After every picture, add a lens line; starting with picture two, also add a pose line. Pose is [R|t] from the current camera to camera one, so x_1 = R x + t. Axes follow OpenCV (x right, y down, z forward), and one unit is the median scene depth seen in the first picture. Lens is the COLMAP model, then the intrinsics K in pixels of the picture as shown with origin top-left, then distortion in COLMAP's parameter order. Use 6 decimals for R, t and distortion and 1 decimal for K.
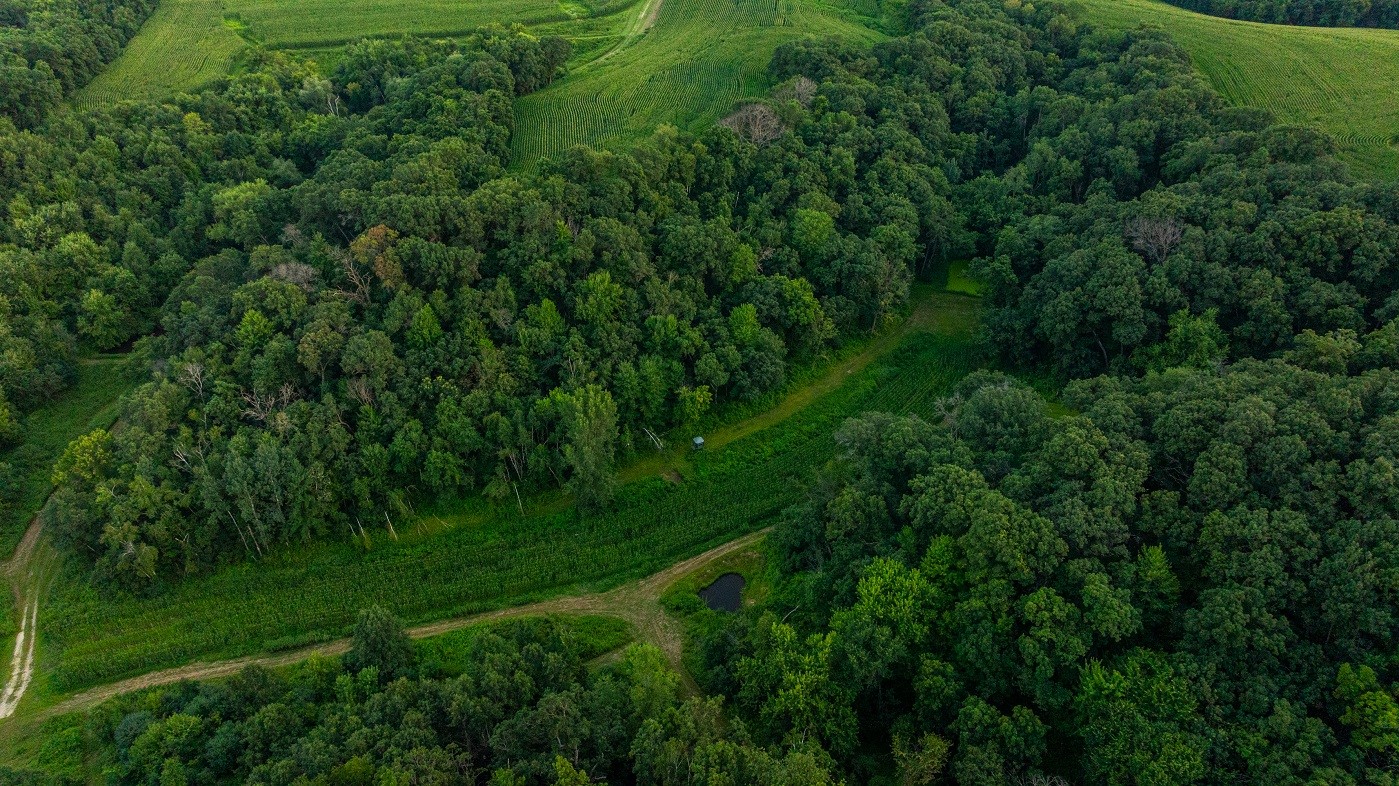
lens RADIAL K [[977.7, 0, 700.5], [0, 977.7, 393.7], [0, 0, 1]] dist [-0.010758, 0.010389]
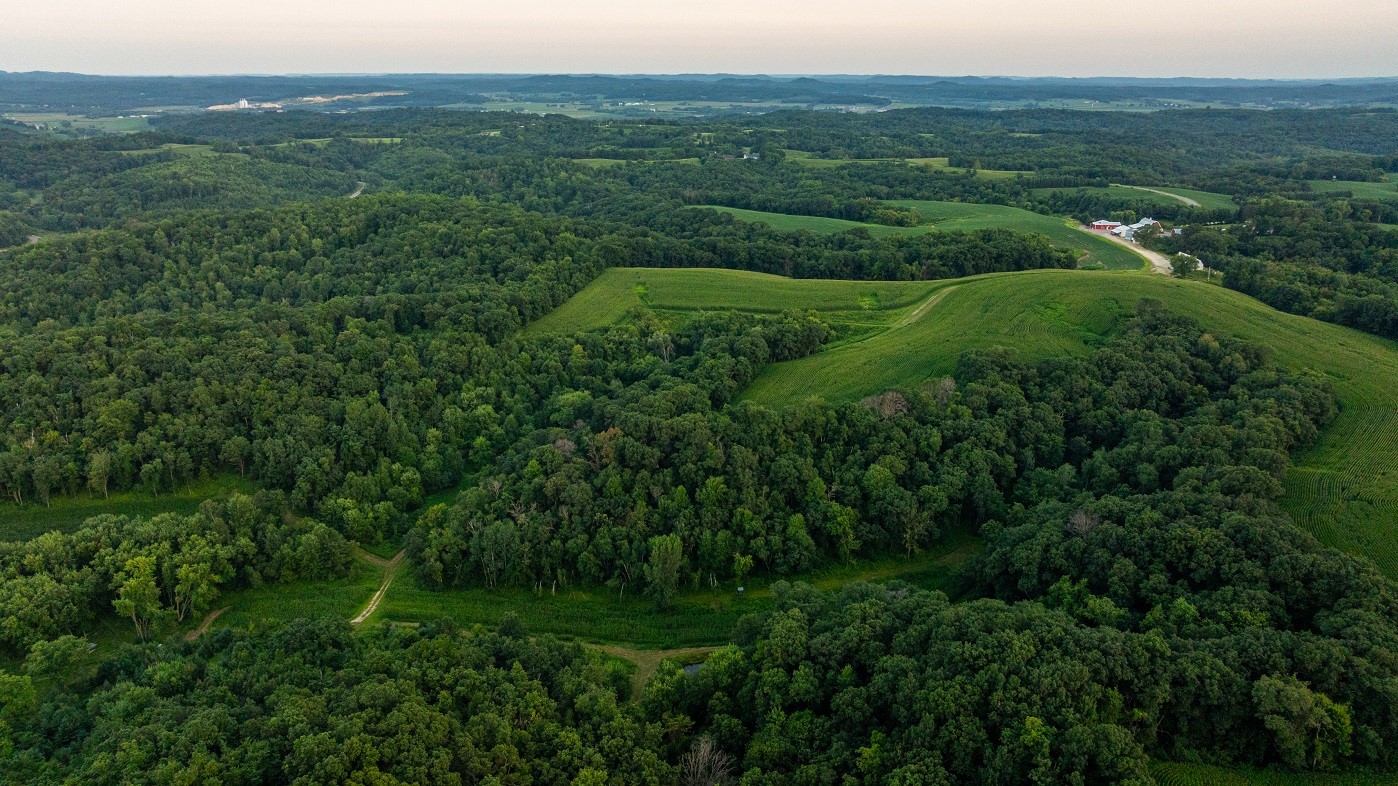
lens RADIAL K [[977.0, 0, 699.1], [0, 977.0, 392.3], [0, 0, 1]] dist [-0.010758, 0.010389]
pose [[0.885604, 0.146459, -0.440744, 0.563216], [-0.246404, 0.952574, -0.178569, 0.041179], [0.393689, 0.266742, 0.879692, -0.486208]]
